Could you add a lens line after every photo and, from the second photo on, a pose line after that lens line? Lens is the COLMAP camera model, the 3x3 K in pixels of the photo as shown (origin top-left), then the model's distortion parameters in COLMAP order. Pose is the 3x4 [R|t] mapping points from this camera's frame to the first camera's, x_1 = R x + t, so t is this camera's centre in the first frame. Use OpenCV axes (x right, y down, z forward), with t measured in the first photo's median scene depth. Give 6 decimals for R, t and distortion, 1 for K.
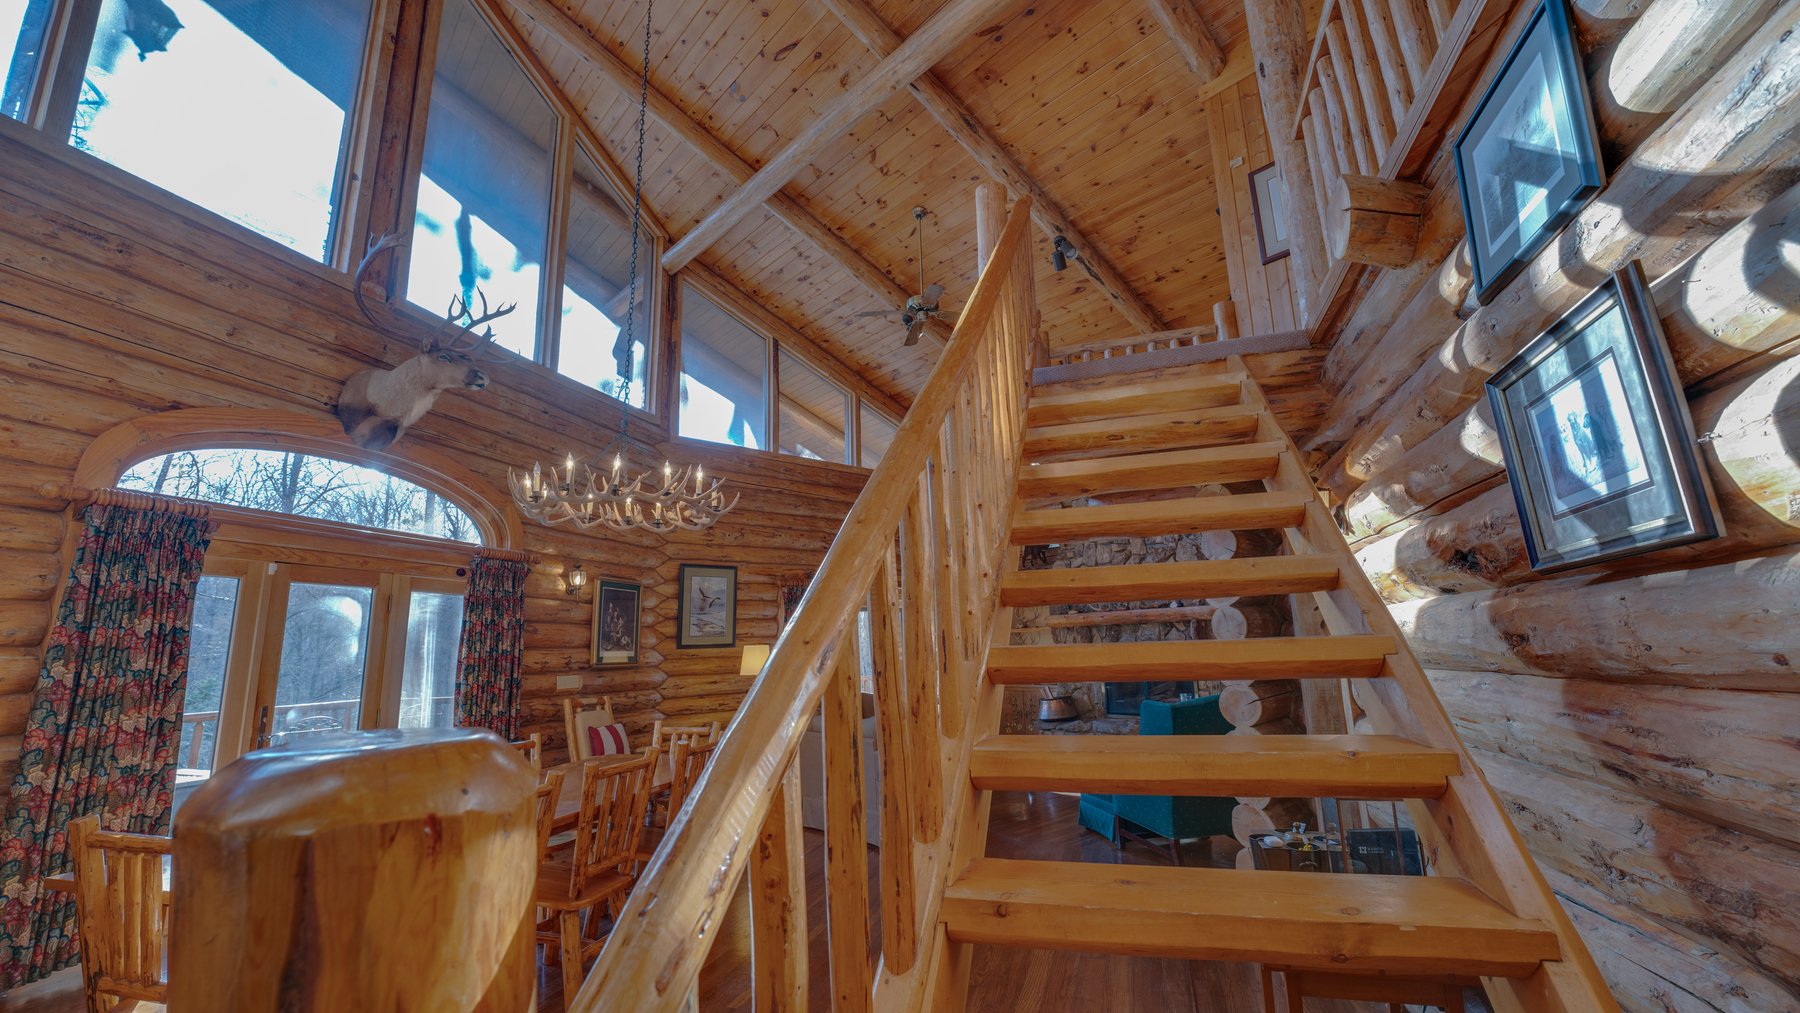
lens RADIAL K [[729.0, 0, 900.0], [0, 729.0, 506.5], [0, 0, 1]] dist [-0.000428, -0.000031]
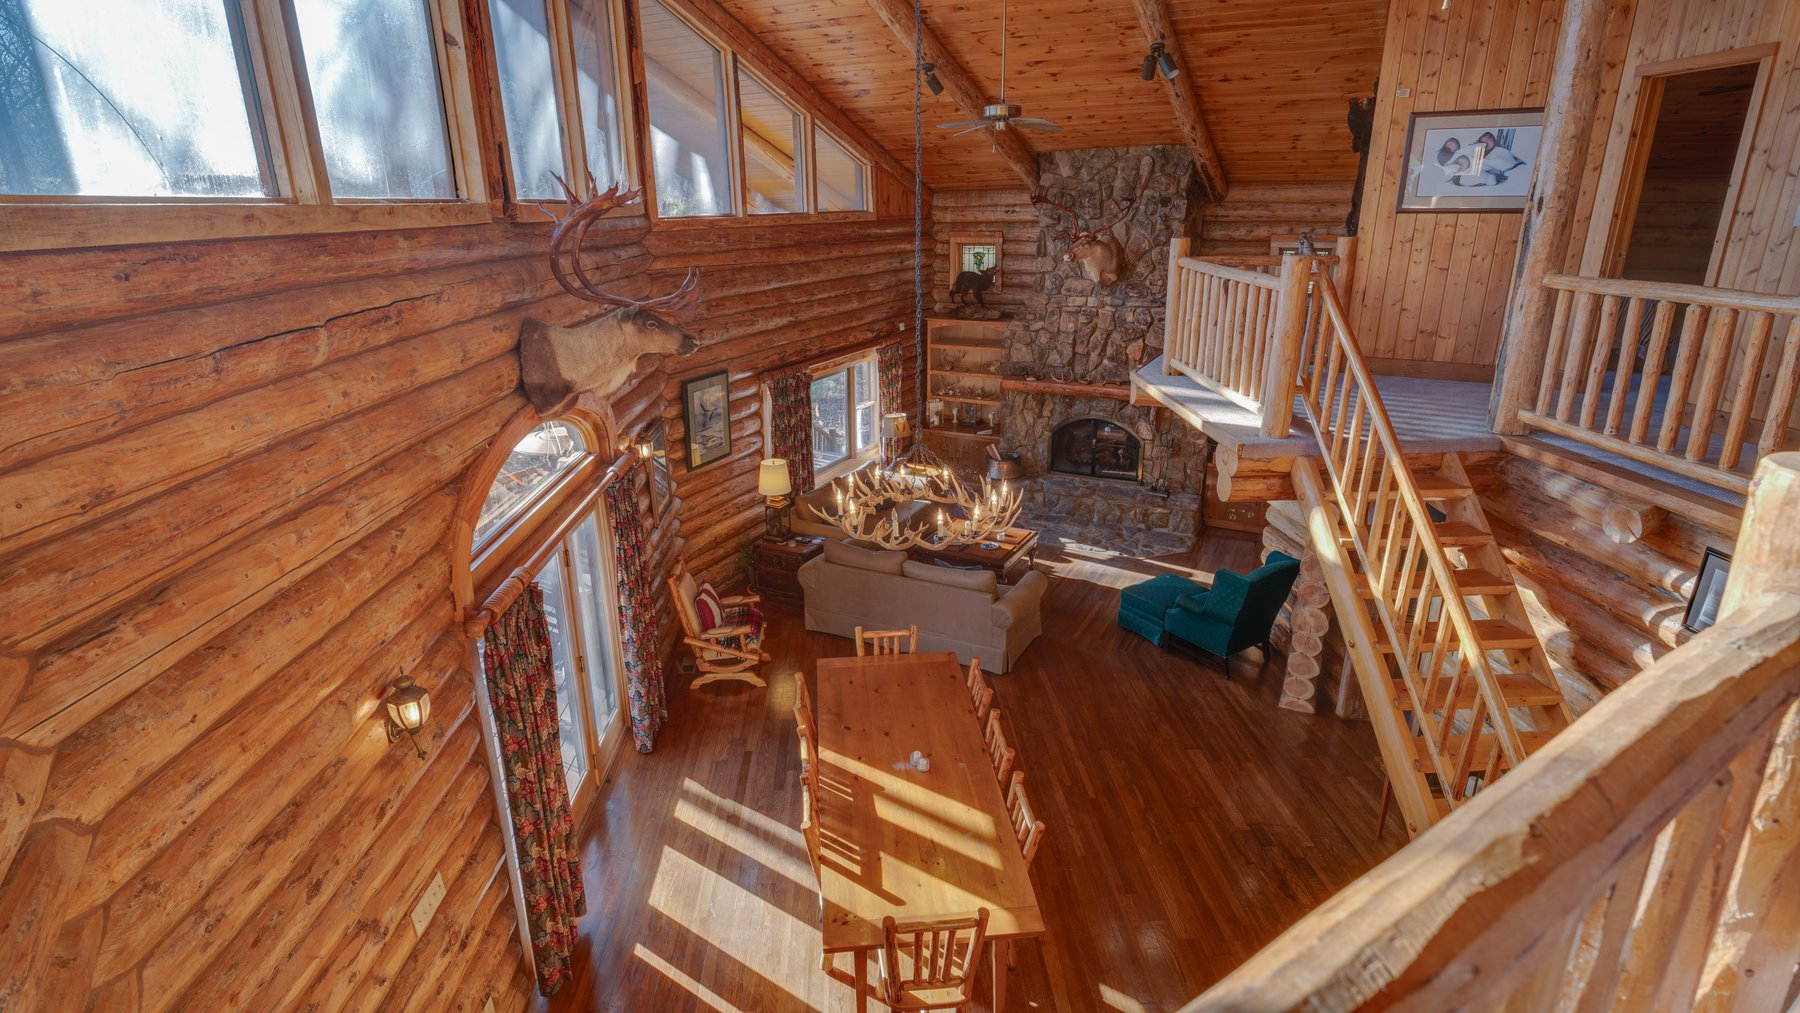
lens RADIAL K [[885.6, 0, 900.0], [0, 885.6, 506.5], [0, 0, 1]] dist [-0.000405, -0.000050]
pose [[0.931738, -0.103093, 0.348190, -0.431514], [-0.084562, 0.870894, 0.484141, -0.318558], [-0.353148, -0.480536, 0.802727, -0.018564]]
